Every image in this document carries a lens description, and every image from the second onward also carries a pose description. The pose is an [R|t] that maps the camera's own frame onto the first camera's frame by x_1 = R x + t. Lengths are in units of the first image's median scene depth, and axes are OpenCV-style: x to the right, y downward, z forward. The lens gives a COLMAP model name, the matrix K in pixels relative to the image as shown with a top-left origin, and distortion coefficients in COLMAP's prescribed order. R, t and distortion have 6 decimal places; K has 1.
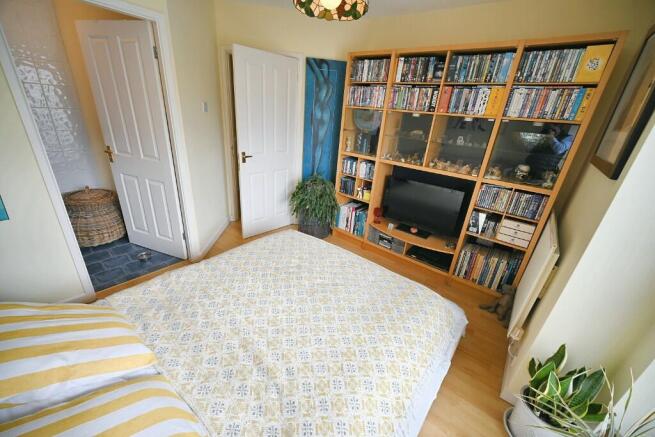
lens RADIAL K [[258.6, 0, 327.5], [0, 258.6, 218.5], [0, 0, 1]] dist [-0.000739, -0.000288]
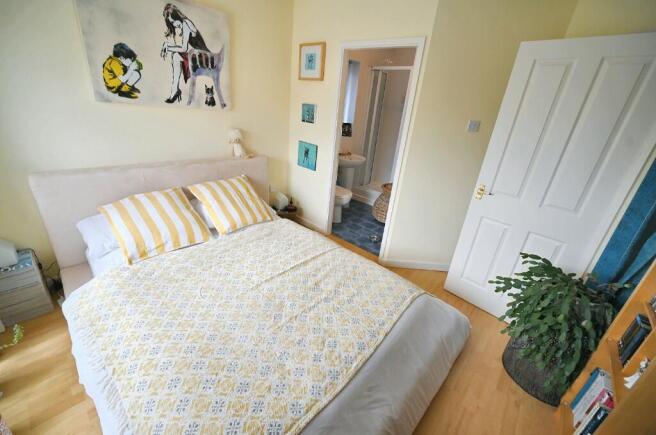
lens RADIAL K [[271.9, 0, 328.0], [0, 271.9, 217.5], [0, 0, 1]] dist [-0.000560, -0.000074]
pose [[-0.049618, 0.309958, -0.949455, 0.689100], [-0.476735, 0.827991, 0.295219, -0.300046], [0.877645, 0.467287, 0.106685, 0.869009]]
